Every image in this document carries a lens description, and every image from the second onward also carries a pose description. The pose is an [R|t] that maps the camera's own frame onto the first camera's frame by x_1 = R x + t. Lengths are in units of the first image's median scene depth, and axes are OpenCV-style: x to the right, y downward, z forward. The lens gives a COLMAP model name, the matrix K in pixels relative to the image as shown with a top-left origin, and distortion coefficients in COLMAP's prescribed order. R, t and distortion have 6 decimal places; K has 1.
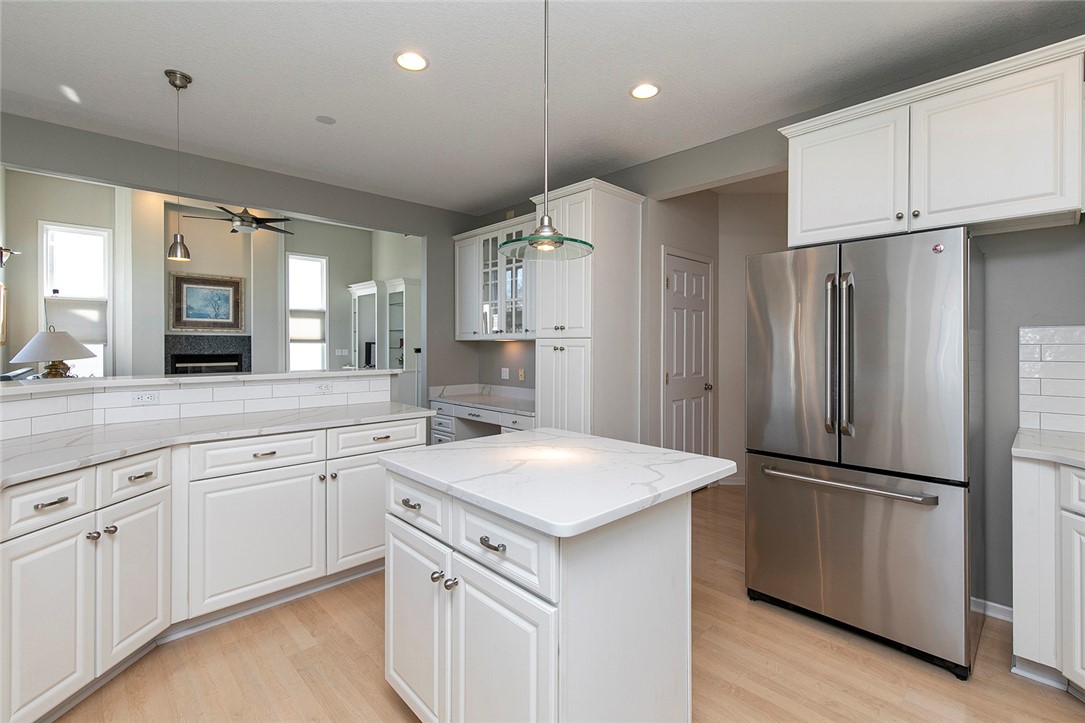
lens RADIAL K [[490.2, 0, 545.2], [0, 490.2, 339.0], [0, 0, 1]] dist [0.007632, -0.001506]
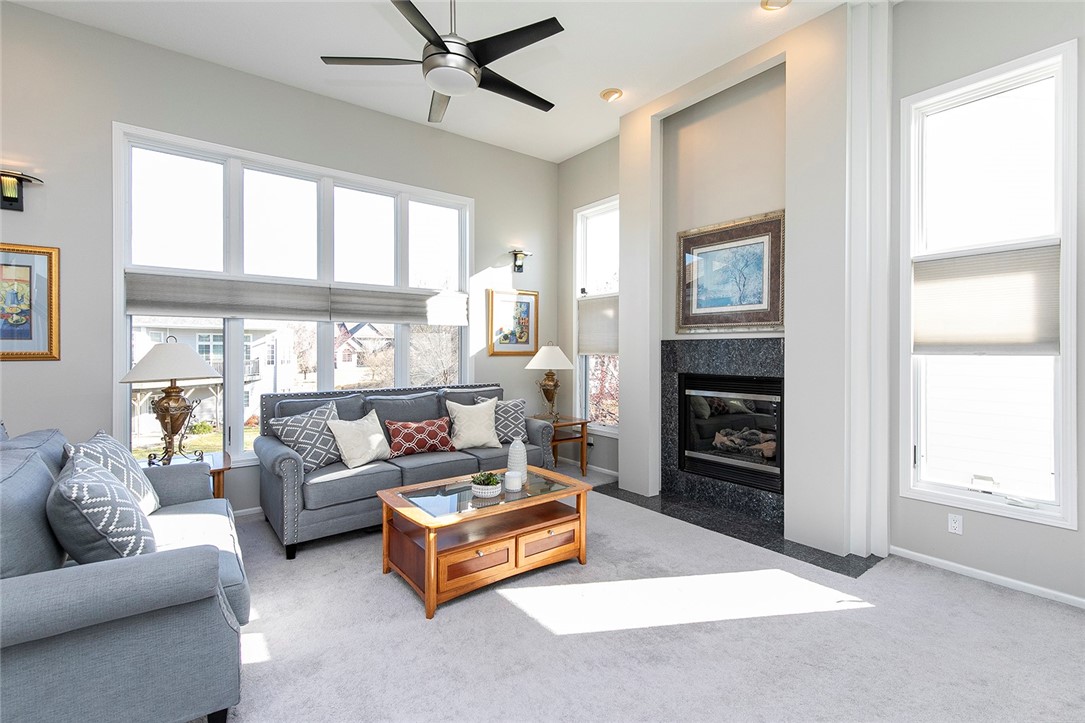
lens RADIAL K [[490.2, 0, 550.7], [0, 490.2, 346.5], [0, 0, 1]] dist [0.007632, -0.001506]
pose [[-0.110111, -0.009151, -0.993877, -0.158204], [0.015558, 0.999819, -0.010930, 0.003458], [0.993797, -0.016666, -0.109949, 0.892408]]
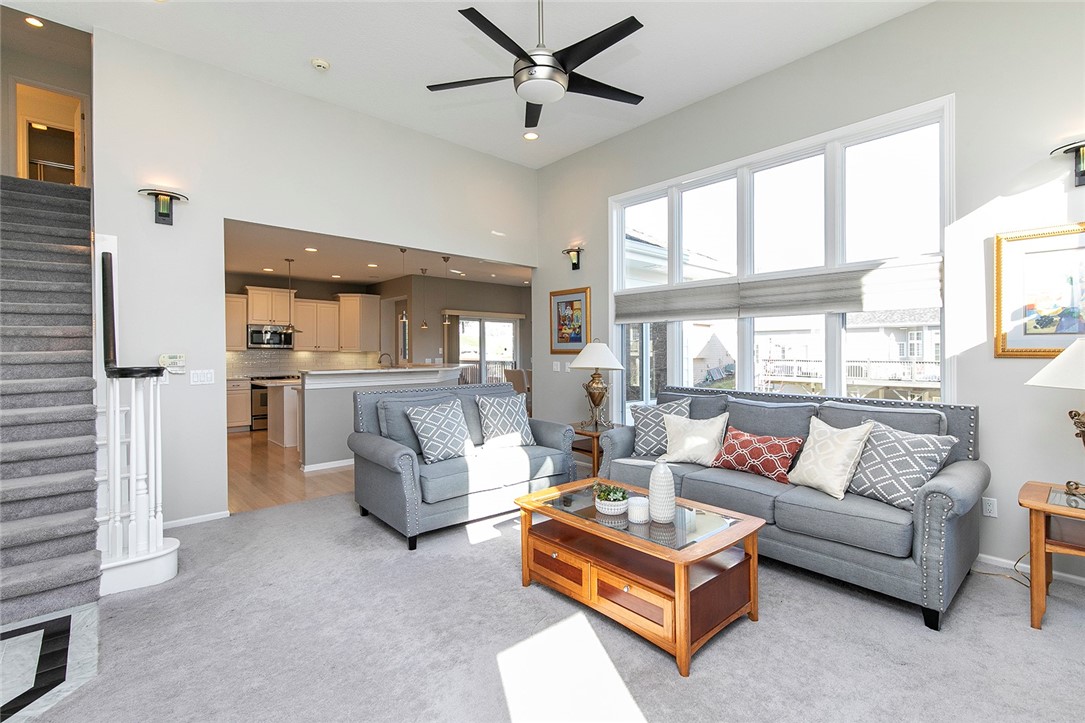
lens RADIAL K [[490.2, 0, 526.6], [0, 490.2, 354.0], [0, 0, 1]] dist [0.007632, -0.001506]
pose [[-0.998452, -0.001851, 0.055583, -0.475978], [-0.002208, 0.999977, -0.006355, 0.008169], [-0.055570, -0.006468, -0.998434, 1.125835]]
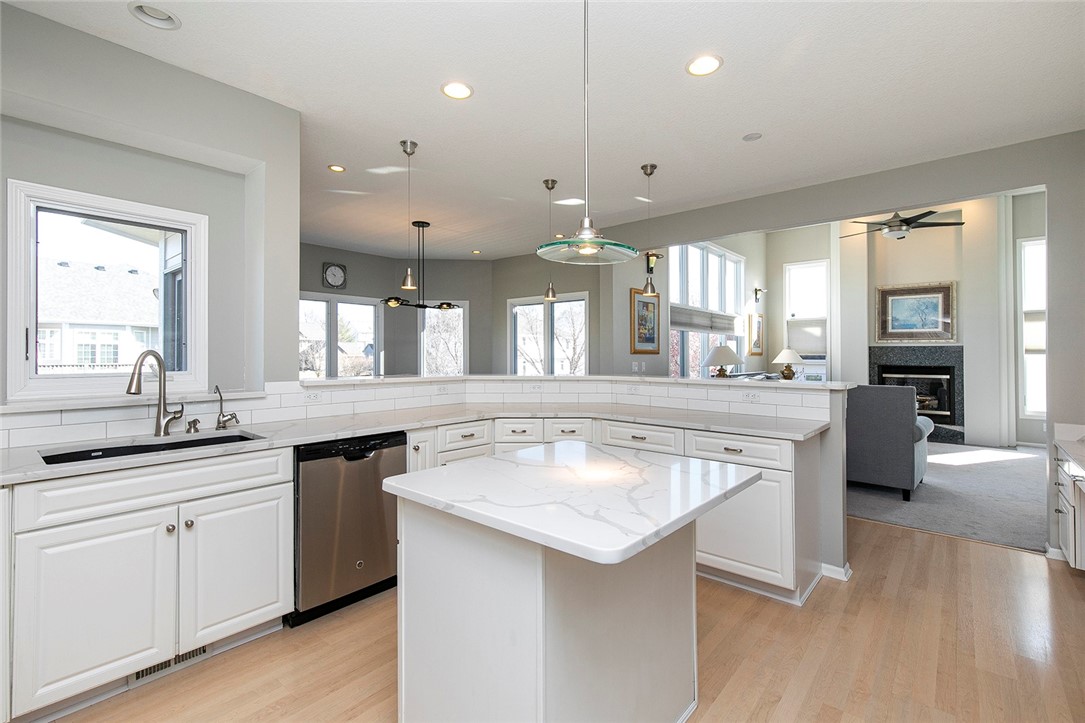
lens RADIAL K [[490.2, 0, 552.1], [0, 490.2, 350.3], [0, 0, 1]] dist [0.007632, -0.001506]
pose [[0.107907, -0.009747, -0.994113, 0.209737], [0.009030, 0.999920, -0.008824, 0.002988], [0.994120, -0.008025, 0.107987, 0.186442]]
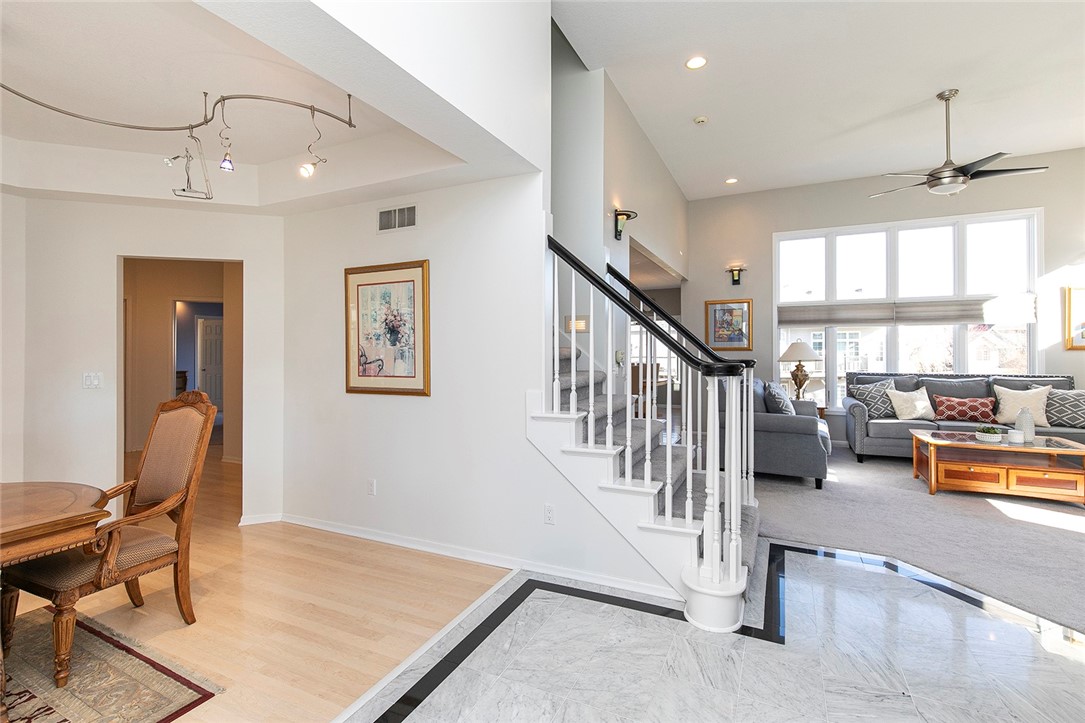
lens RADIAL K [[490.2, 0, 548.2], [0, 490.2, 352.7], [0, 0, 1]] dist [0.007632, -0.001506]
pose [[-0.941175, 0.004583, -0.337888, 0.126280], [0.006845, 0.999961, -0.005501, 0.010094], [0.337850, -0.007491, -0.941170, 1.150501]]
